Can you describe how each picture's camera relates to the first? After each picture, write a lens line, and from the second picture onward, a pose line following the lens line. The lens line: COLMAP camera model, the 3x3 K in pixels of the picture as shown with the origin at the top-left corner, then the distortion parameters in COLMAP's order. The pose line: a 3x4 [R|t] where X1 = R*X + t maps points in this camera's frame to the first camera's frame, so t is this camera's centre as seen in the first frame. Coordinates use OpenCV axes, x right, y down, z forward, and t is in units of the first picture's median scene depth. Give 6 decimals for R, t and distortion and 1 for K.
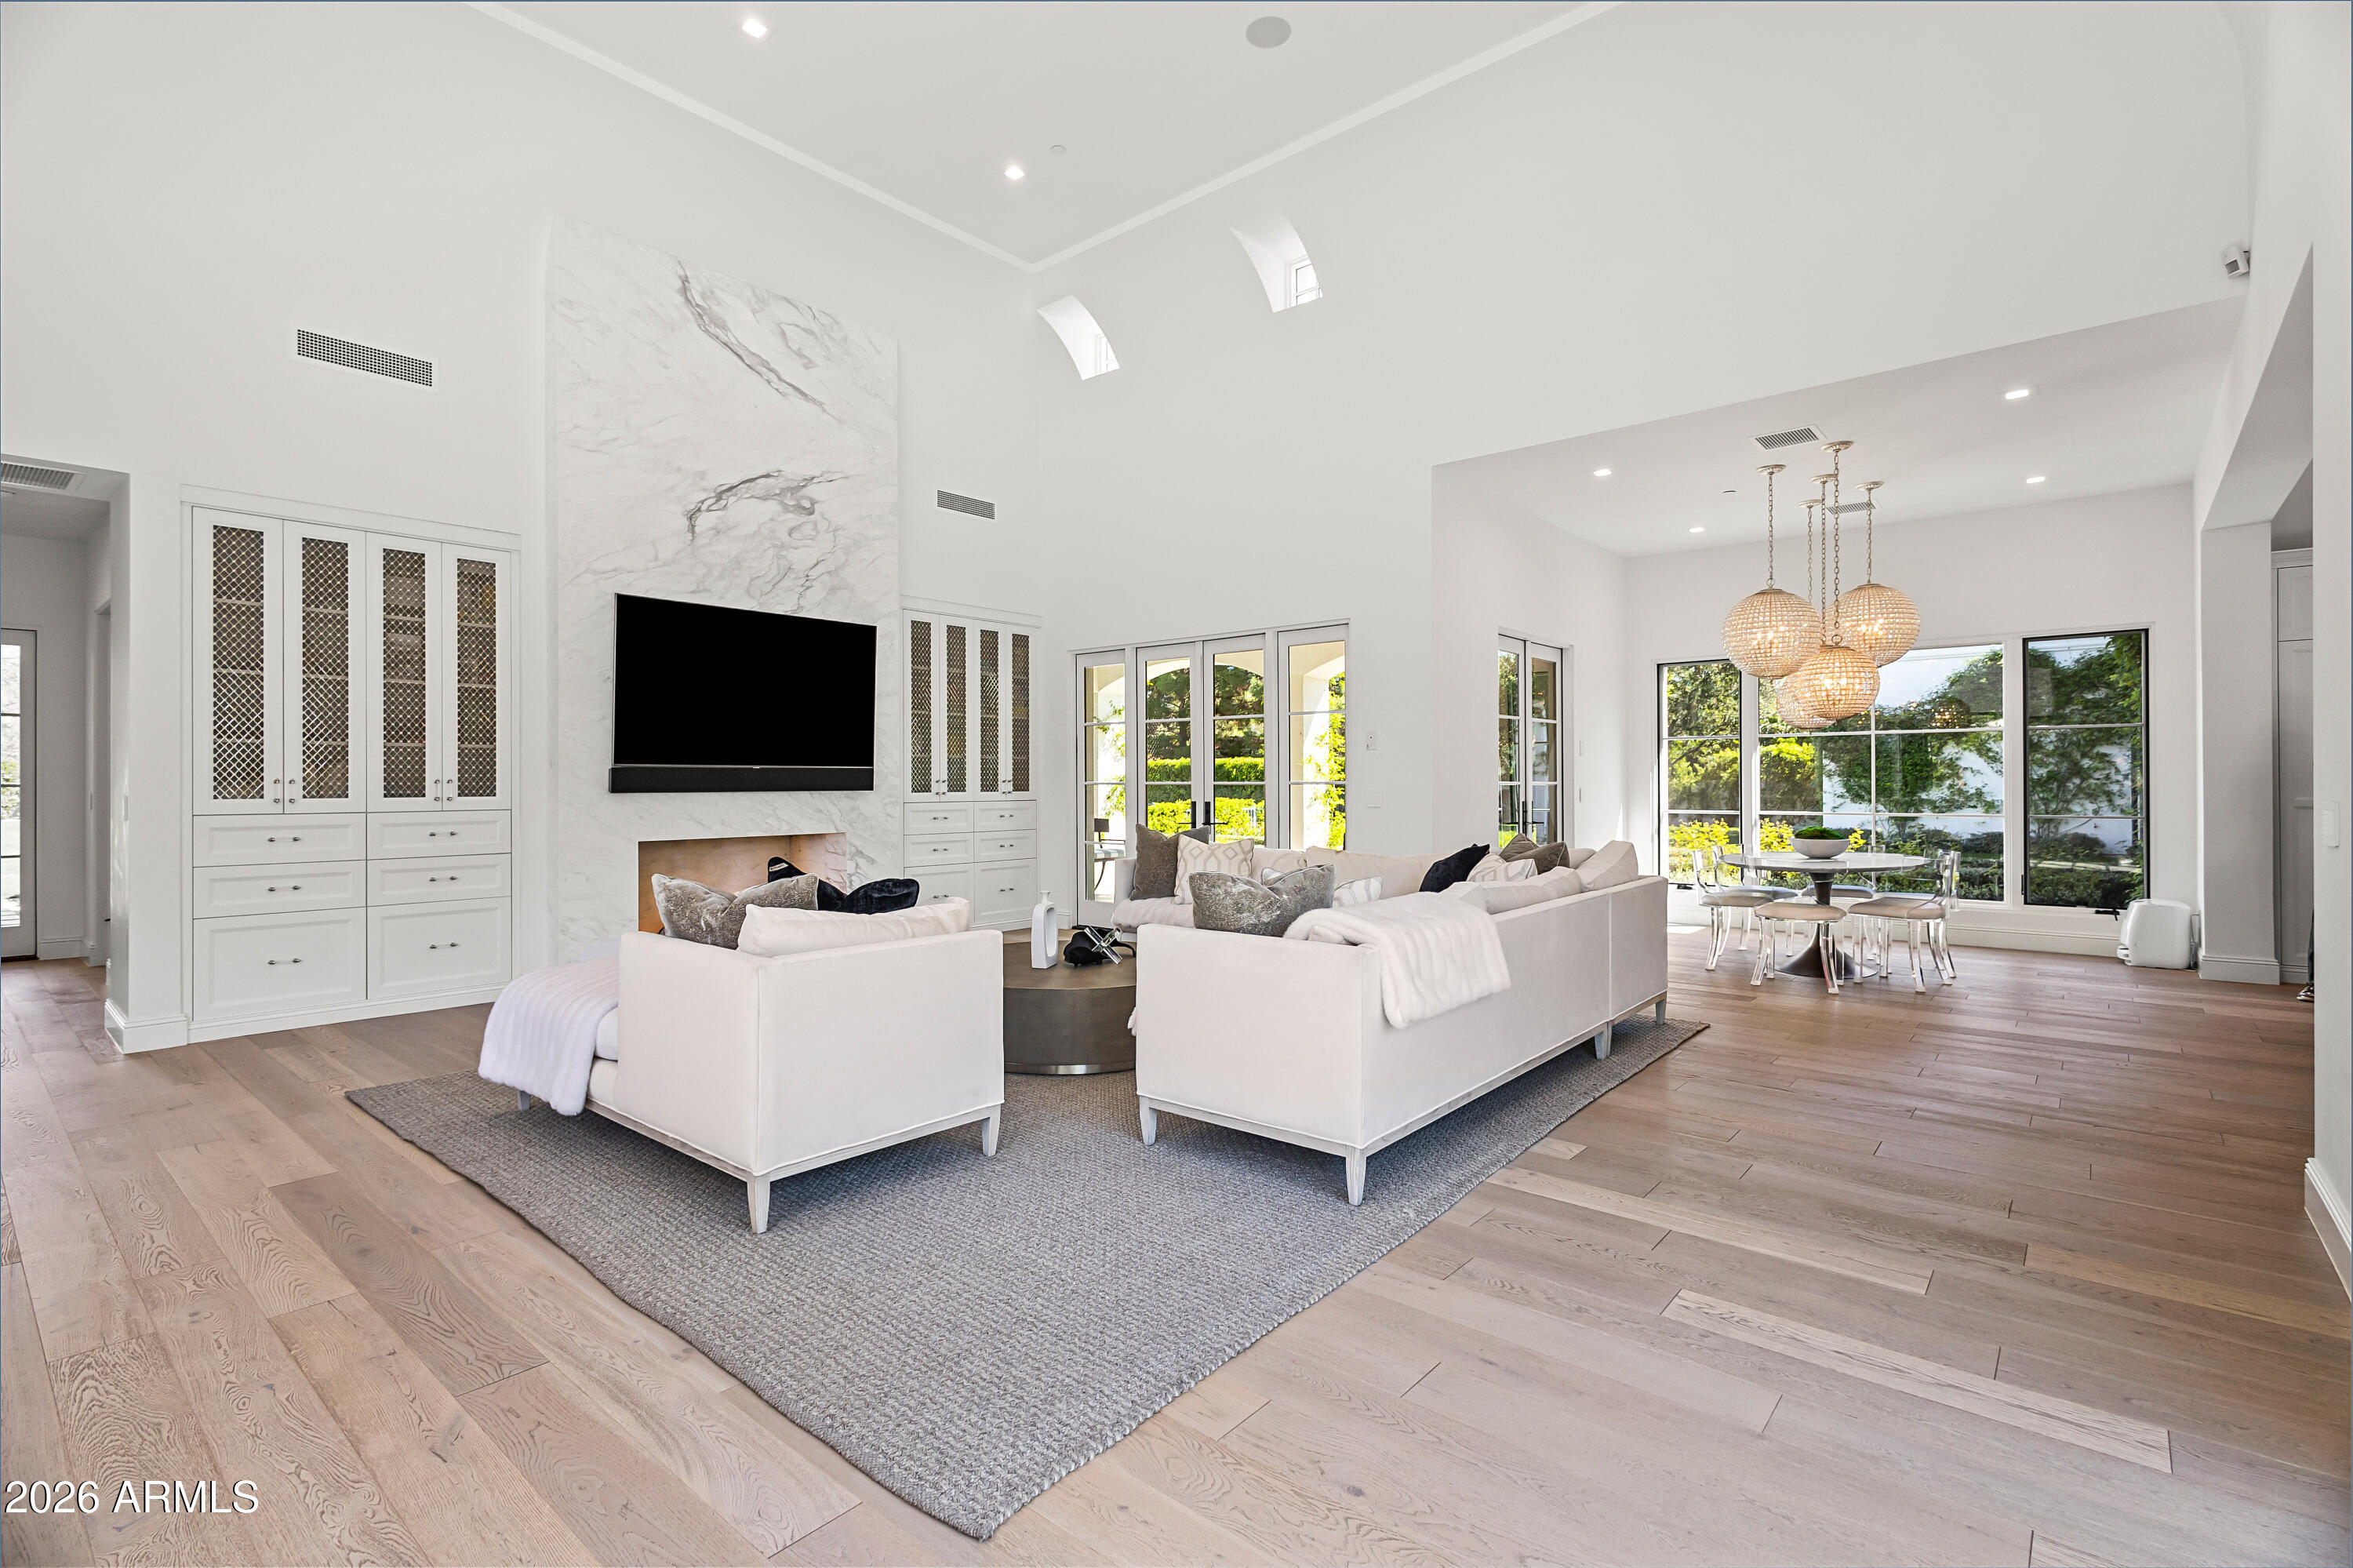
lens RADIAL K [[1092.3, 0, 1168.8], [0, 1092.3, 782.8], [0, 0, 1]] dist [0.006195, 0.000032]
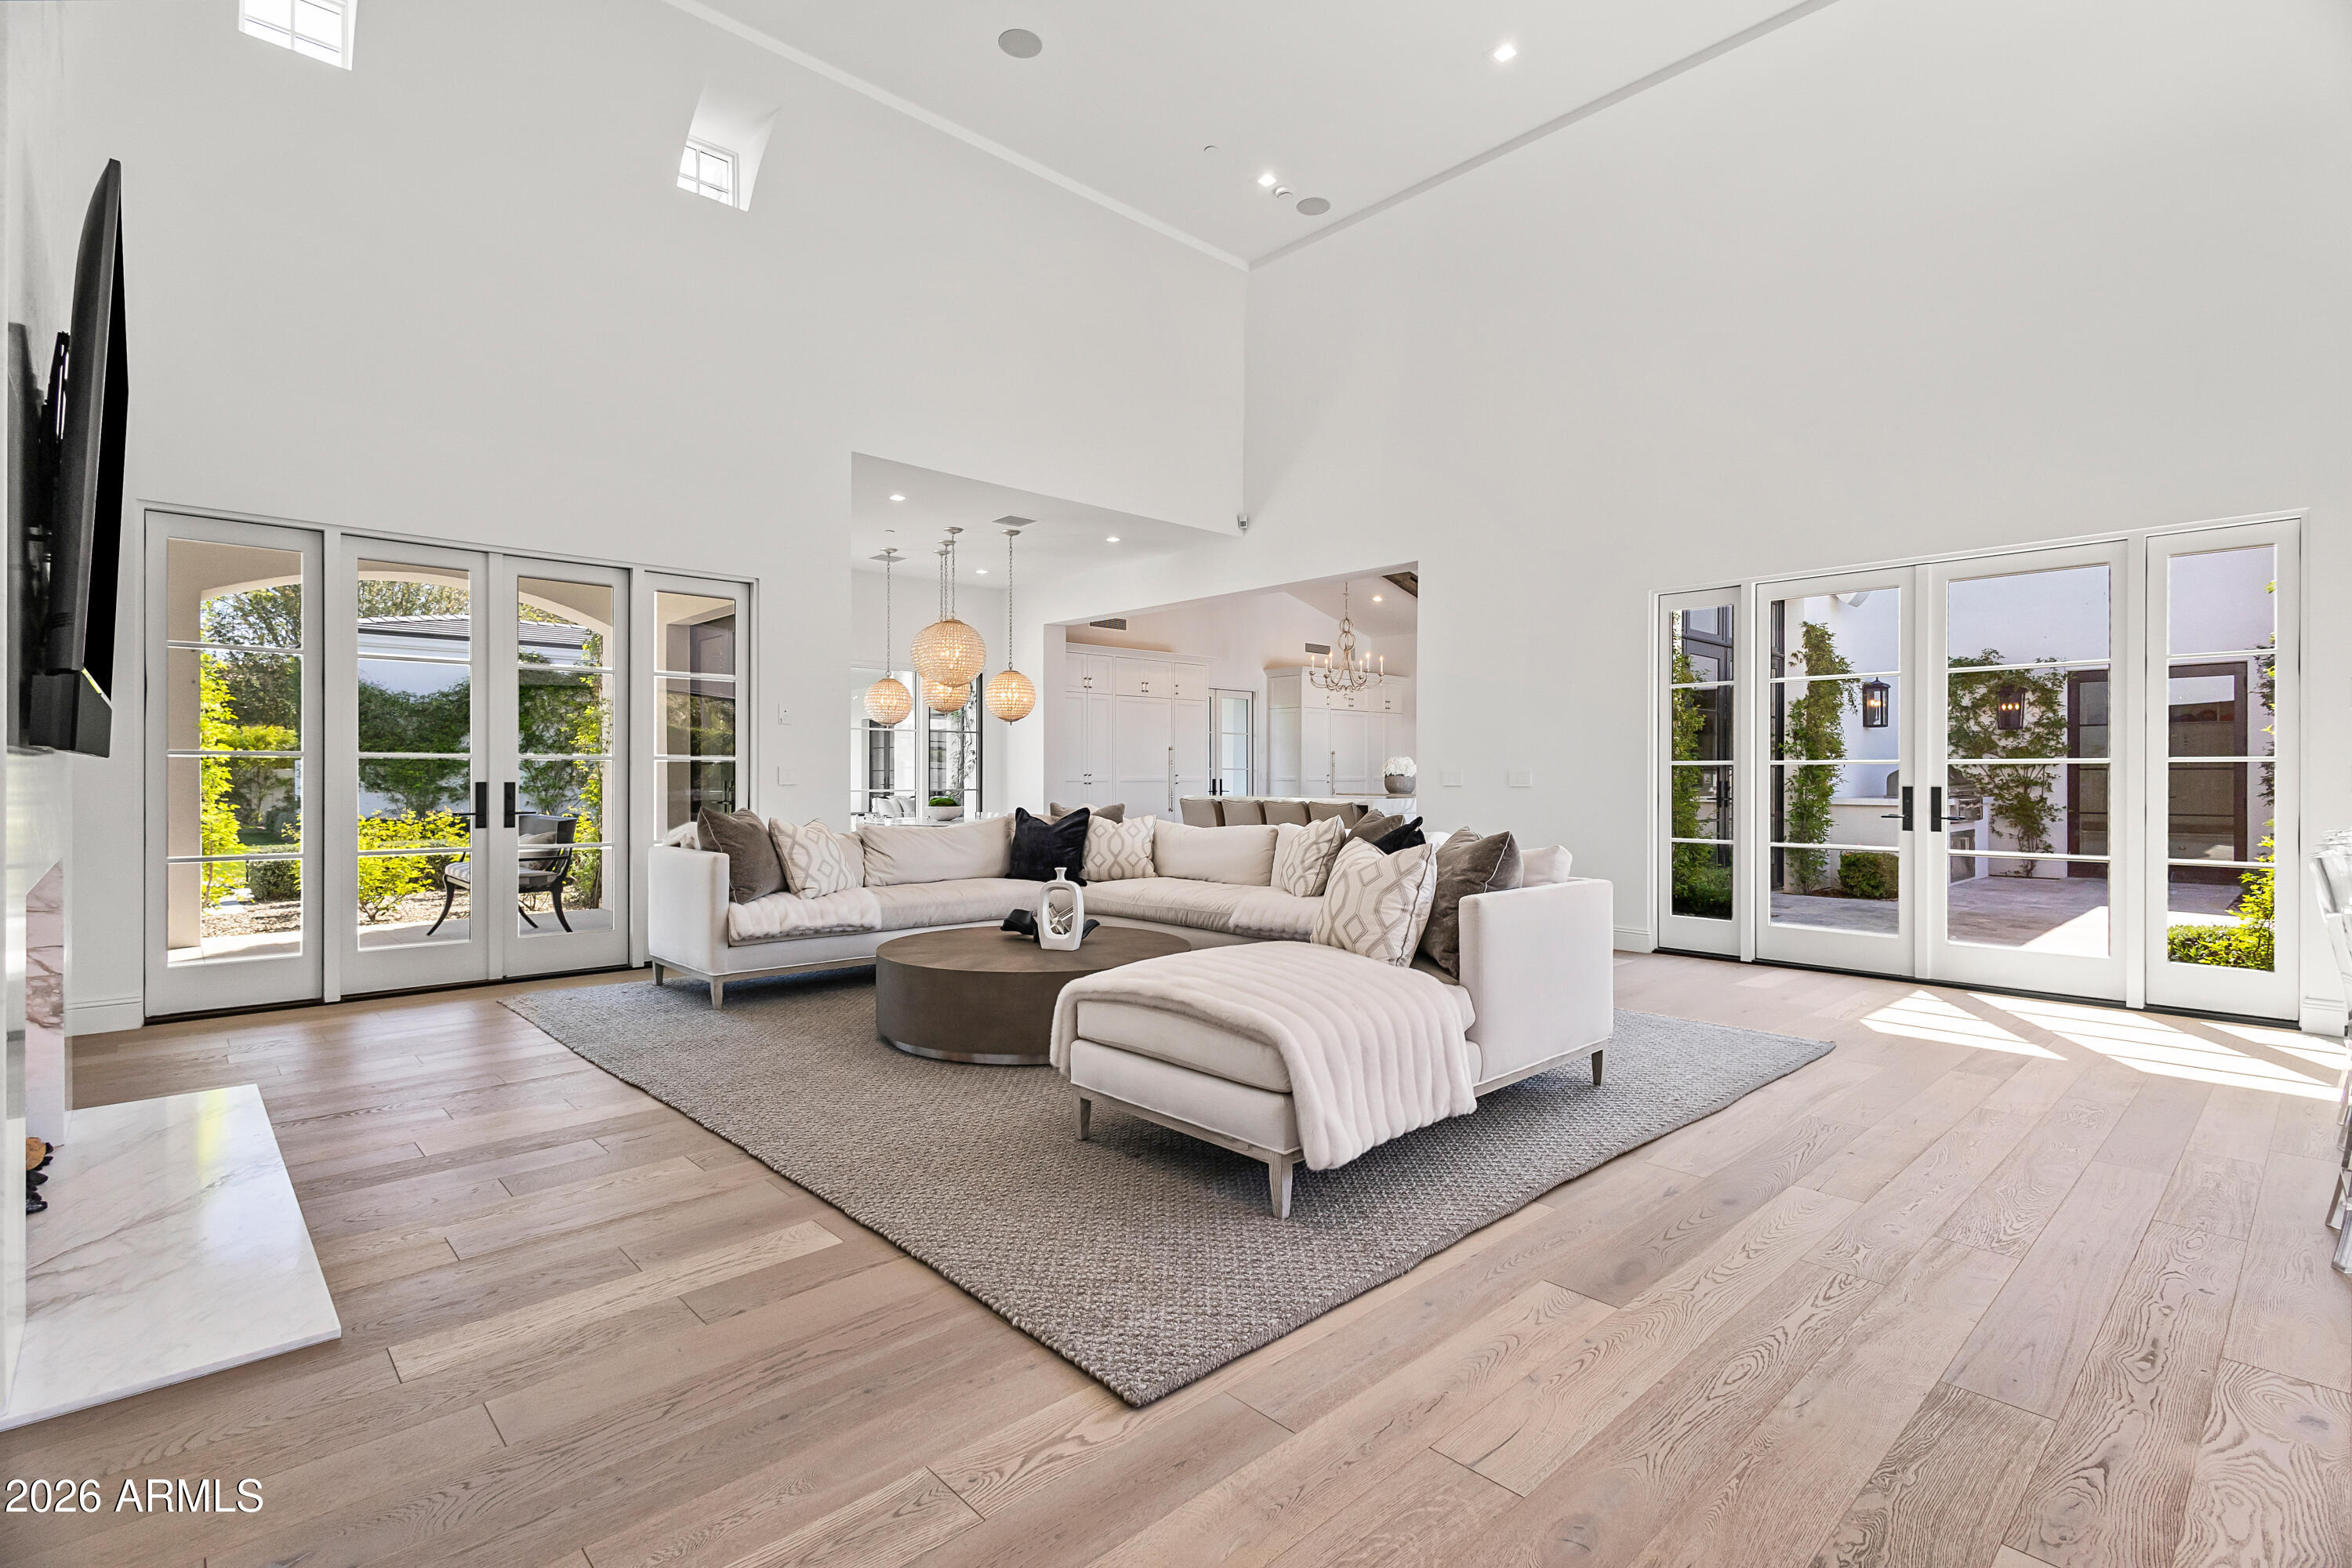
lens RADIAL K [[1091.8, 0, 1169.6], [0, 1091.8, 778.5], [0, 0, 1]] dist [0.006195, 0.000032]
pose [[0.106843, 0.000176, 0.994276, -1.541302], [-0.001327, 0.999999, -0.000034, 0.036058], [-0.994275, -0.001316, 0.106843, 1.212668]]
